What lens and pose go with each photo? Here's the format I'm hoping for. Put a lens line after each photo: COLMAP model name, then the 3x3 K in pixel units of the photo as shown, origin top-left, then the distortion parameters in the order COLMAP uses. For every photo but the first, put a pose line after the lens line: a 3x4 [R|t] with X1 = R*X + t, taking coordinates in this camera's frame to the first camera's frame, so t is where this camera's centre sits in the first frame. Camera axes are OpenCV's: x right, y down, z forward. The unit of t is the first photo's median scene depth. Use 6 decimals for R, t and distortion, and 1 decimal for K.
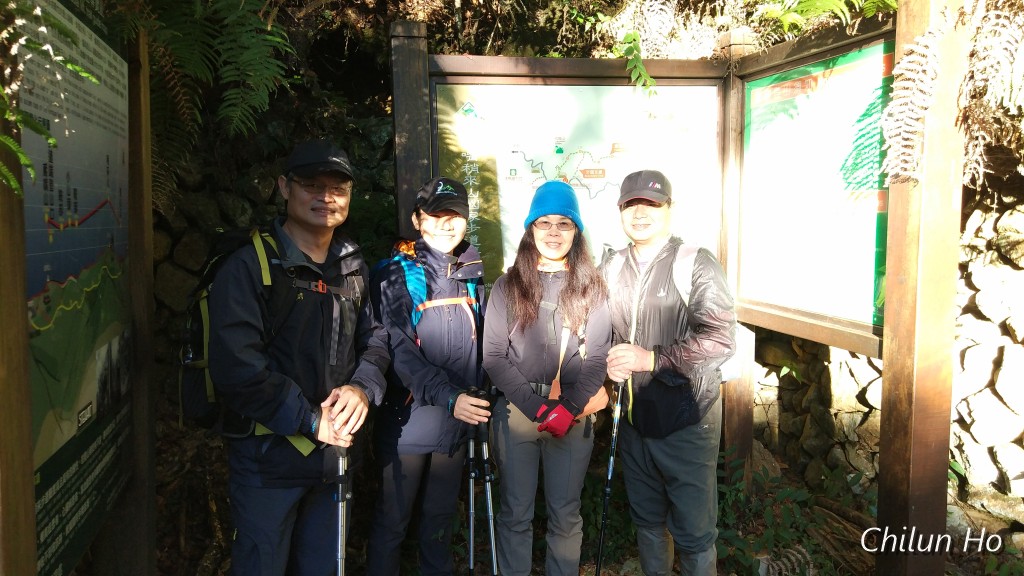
lens RADIAL K [[746.9, 0, 511.9], [0, 746.9, 284.8], [0, 0, 1]] dist [-0.006617, -0.001652]
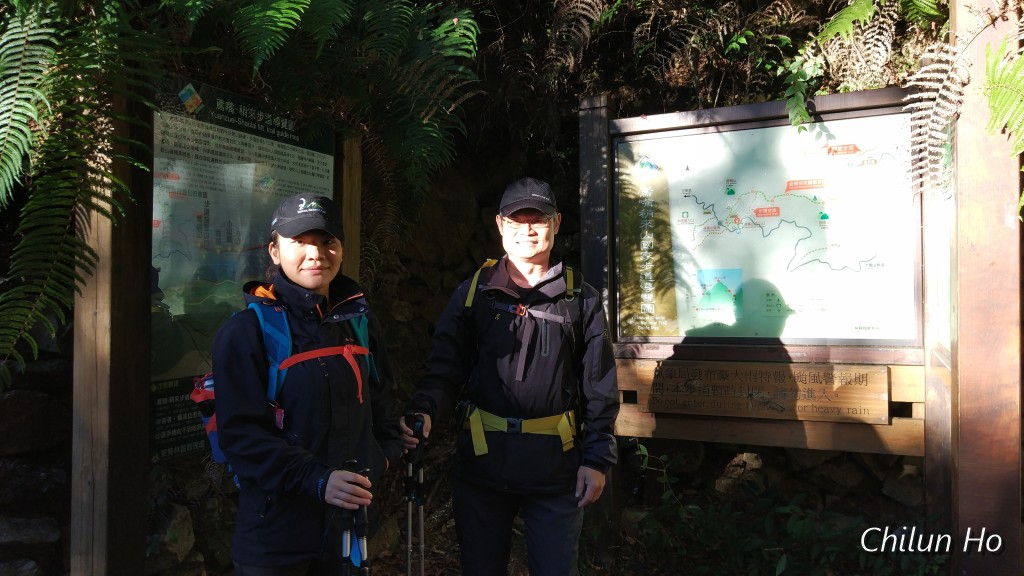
lens RADIAL K [[746.9, 0, 512.0], [0, 746.9, 291.0], [0, 0, 1]] dist [-0.006617, -0.001652]
pose [[0.796800, 0.015053, -0.604056, 0.479404], [-0.061483, 0.996521, -0.056269, 0.041112], [0.601107, 0.081974, 0.794953, -0.020541]]
